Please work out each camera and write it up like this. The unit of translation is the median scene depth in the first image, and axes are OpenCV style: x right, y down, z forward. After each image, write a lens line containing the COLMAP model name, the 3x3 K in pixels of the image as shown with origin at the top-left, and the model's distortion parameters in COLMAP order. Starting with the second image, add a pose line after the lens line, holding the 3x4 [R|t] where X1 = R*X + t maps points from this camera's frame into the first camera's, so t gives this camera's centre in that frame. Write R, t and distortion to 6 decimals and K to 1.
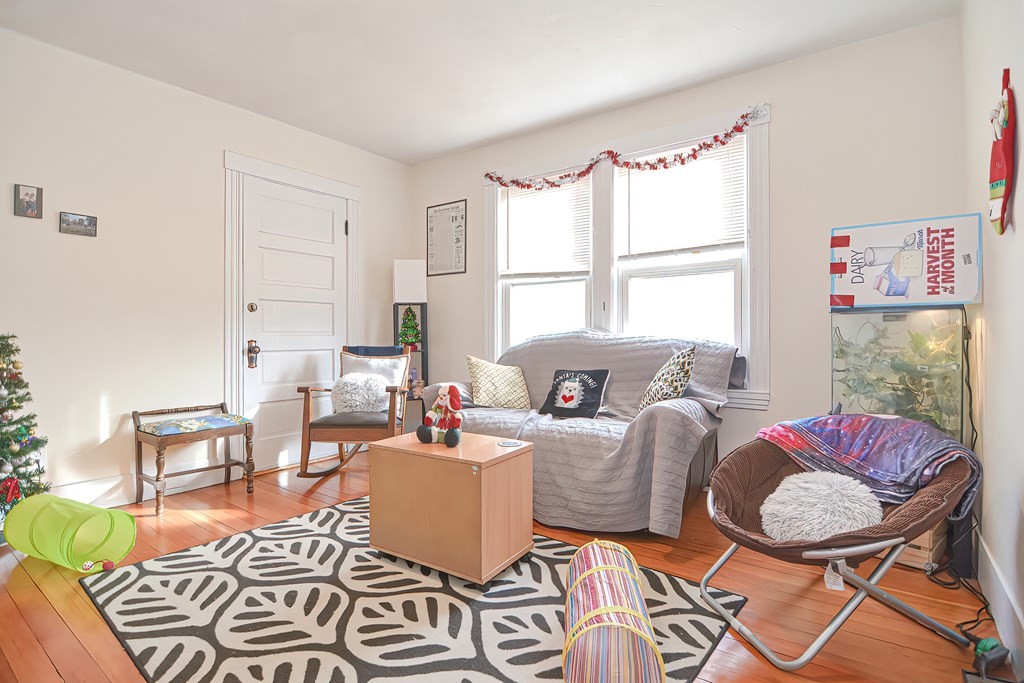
lens RADIAL K [[497.0, 0, 515.1], [0, 497.0, 338.6], [0, 0, 1]] dist [-0.001544, -0.013436]
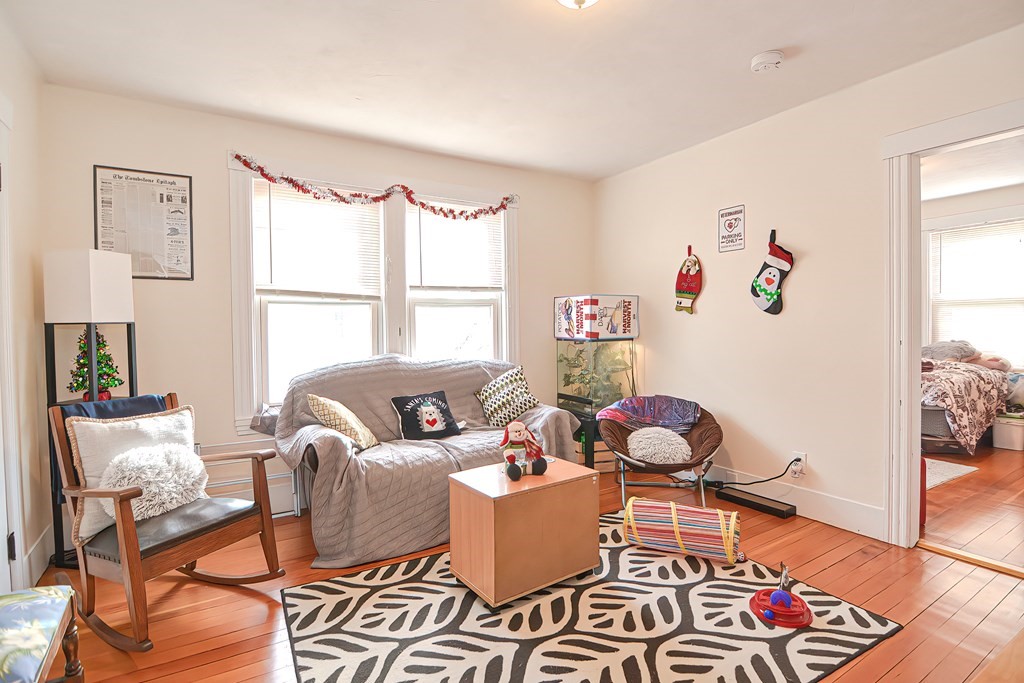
lens RADIAL K [[497.0, 0, 515.1], [0, 497.0, 338.6], [0, 0, 1]] dist [-0.001544, -0.013436]
pose [[0.382479, -0.024022, 0.923652, -0.815820], [0.017690, 0.999669, 0.018673, -0.076390], [-0.923795, 0.009198, 0.382777, 0.430146]]
